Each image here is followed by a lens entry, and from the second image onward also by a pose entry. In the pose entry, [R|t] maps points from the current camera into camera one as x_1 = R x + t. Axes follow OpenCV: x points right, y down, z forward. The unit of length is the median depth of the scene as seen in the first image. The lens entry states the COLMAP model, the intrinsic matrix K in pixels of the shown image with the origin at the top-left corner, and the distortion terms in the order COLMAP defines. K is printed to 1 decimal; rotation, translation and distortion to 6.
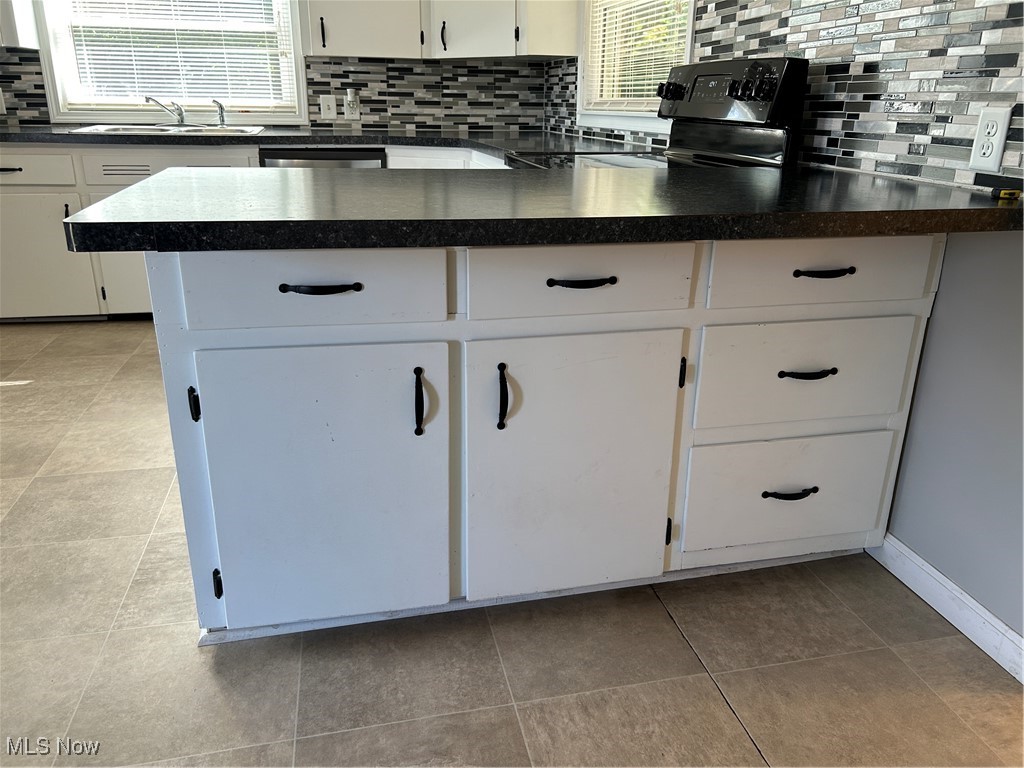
lens RADIAL K [[780.5, 0, 513.0], [0, 780.5, 375.7], [0, 0, 1]] dist [0.059677, -0.067918]
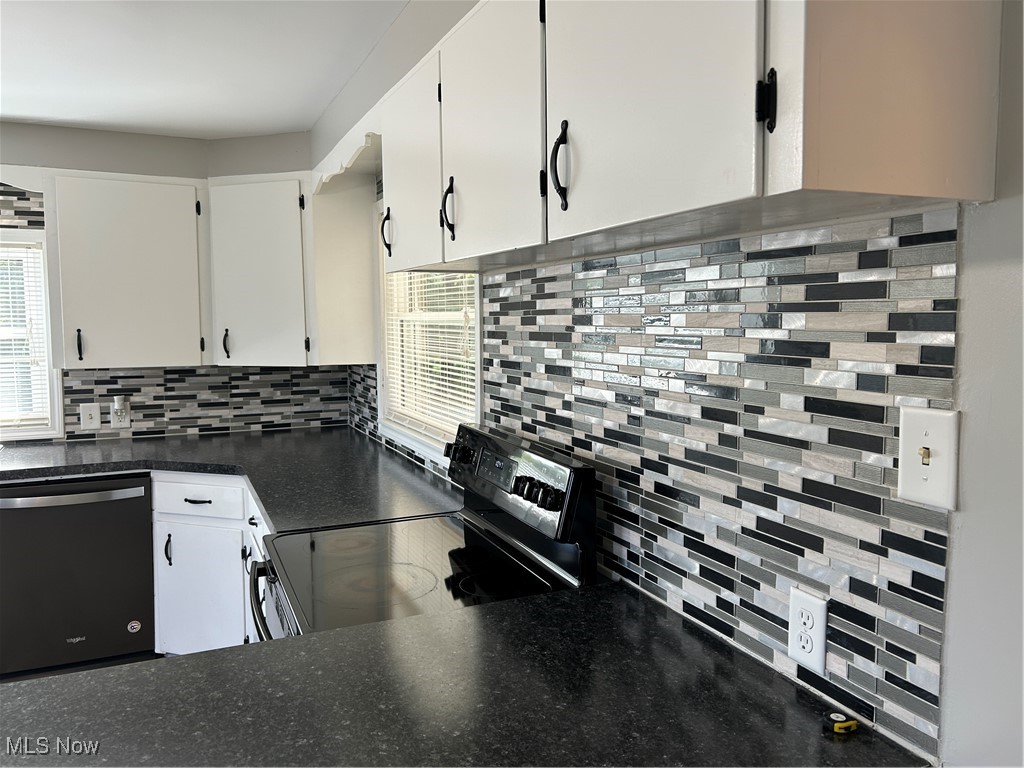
lens RADIAL K [[780.5, 0, 516.0], [0, 780.5, 378.1], [0, 0, 1]] dist [0.059677, -0.067918]
pose [[0.979730, -0.030278, 0.198023, 0.058954], [0.078798, 0.967074, -0.241988, -0.145354], [-0.184176, 0.252686, 0.949857, 0.081914]]
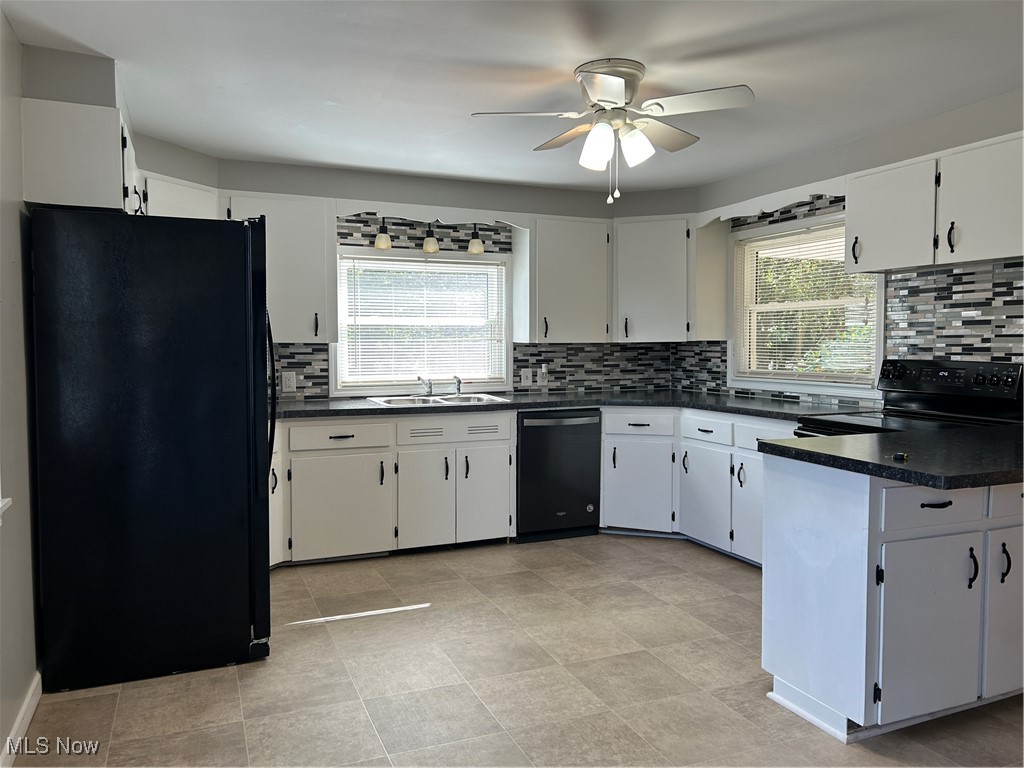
lens RADIAL K [[780.5, 0, 507.6], [0, 780.5, 377.2], [0, 0, 1]] dist [0.059677, -0.067918]
pose [[0.981829, -0.024917, 0.188123, -0.549826], [0.077124, 0.958171, -0.275610, 0.012149], [-0.173387, 0.285111, 0.942682, -0.226833]]
